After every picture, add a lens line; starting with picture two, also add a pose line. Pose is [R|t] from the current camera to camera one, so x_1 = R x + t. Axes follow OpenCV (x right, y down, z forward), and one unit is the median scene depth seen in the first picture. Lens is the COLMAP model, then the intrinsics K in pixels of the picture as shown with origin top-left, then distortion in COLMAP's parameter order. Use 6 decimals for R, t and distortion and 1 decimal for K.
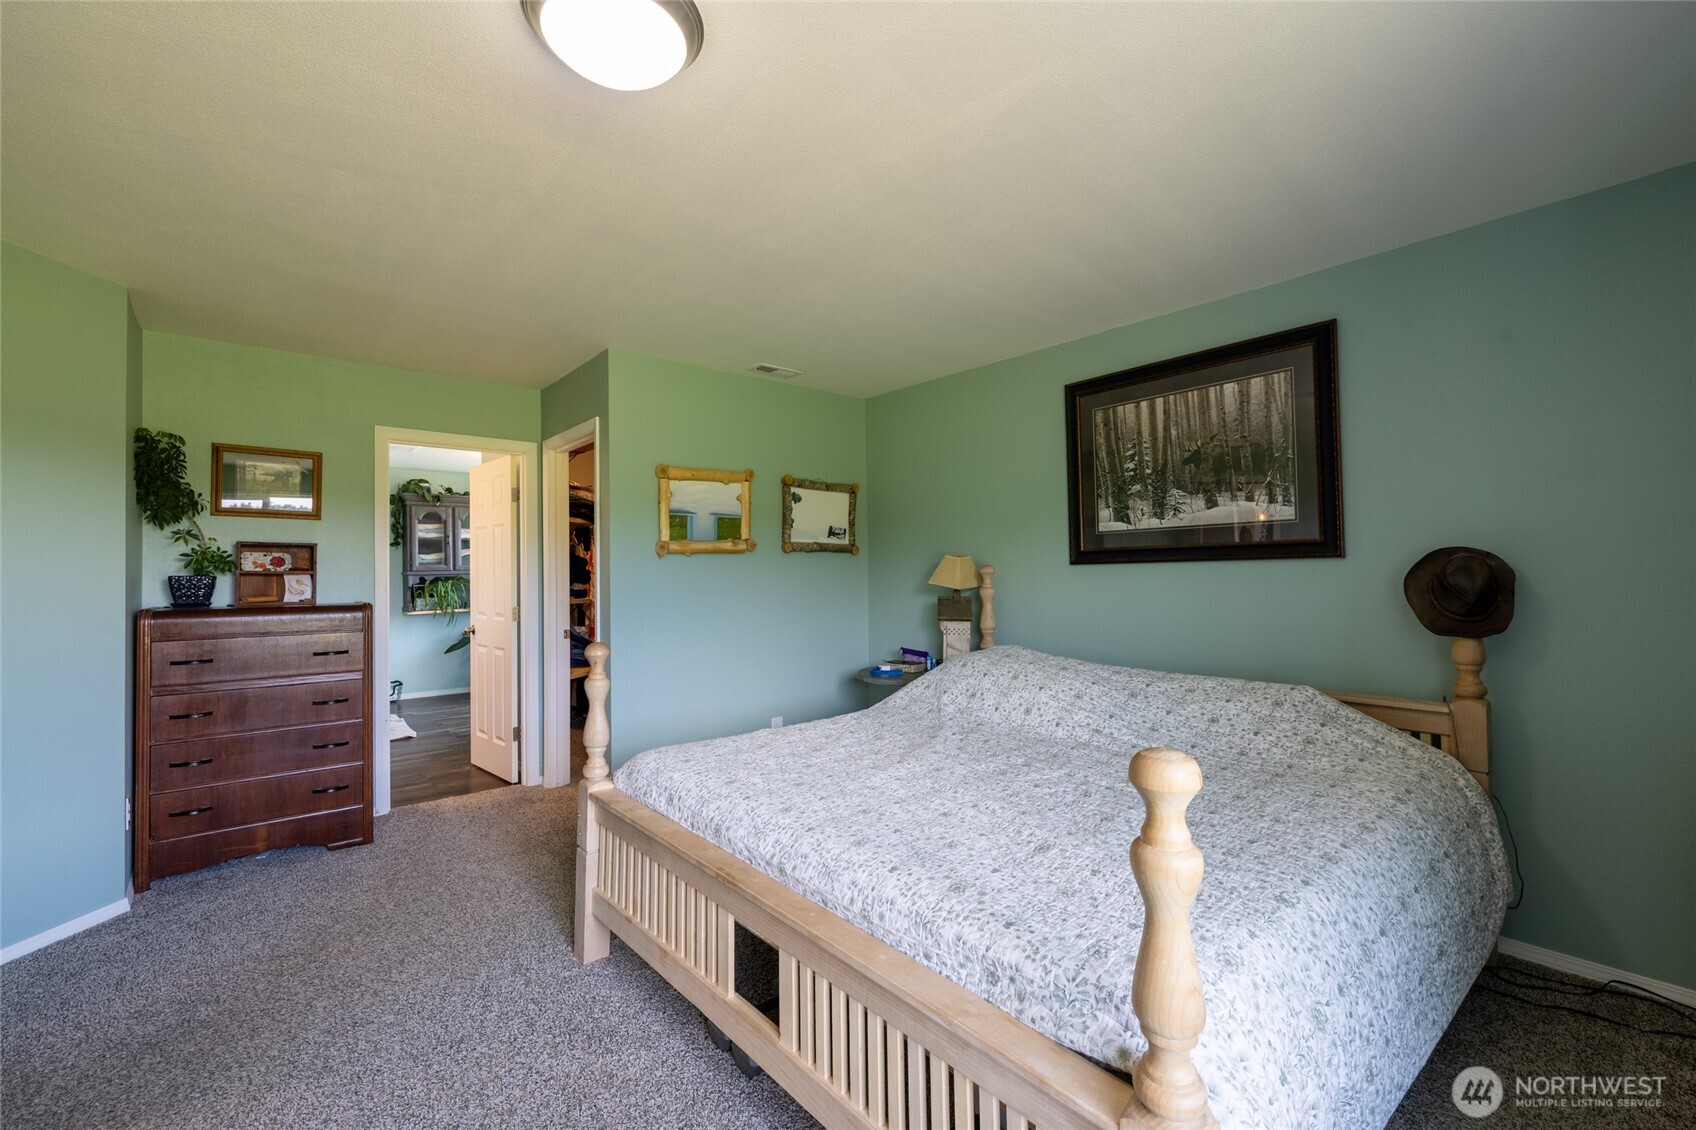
lens RADIAL K [[707.8, 0, 845.8], [0, 707.8, 567.8], [0, 0, 1]] dist [-0.001471, 0.000592]
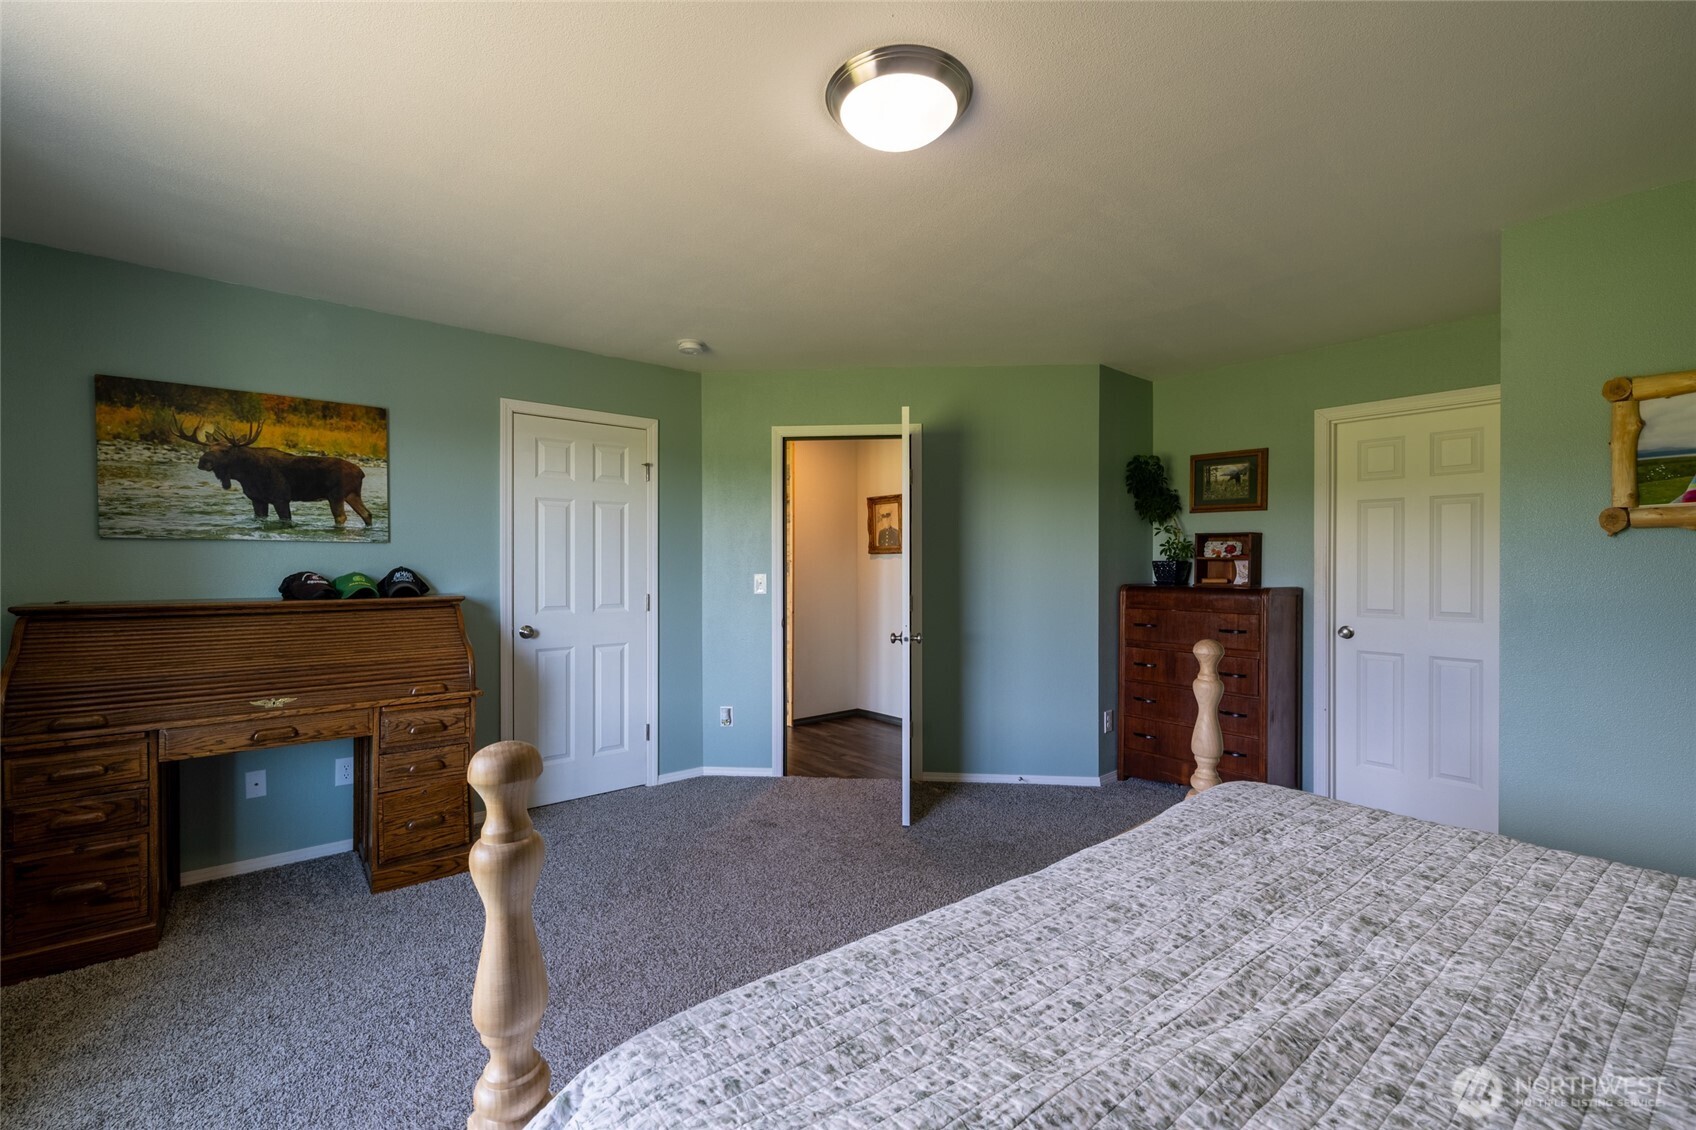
lens RADIAL K [[707.8, 0, 845.8], [0, 707.8, 567.8], [0, 0, 1]] dist [-0.001471, 0.000592]
pose [[-0.011944, 0.015707, -0.999805, 0.329194], [0.007420, 0.999850, 0.015619, -0.000712], [0.999901, -0.007232, -0.012059, 0.341753]]
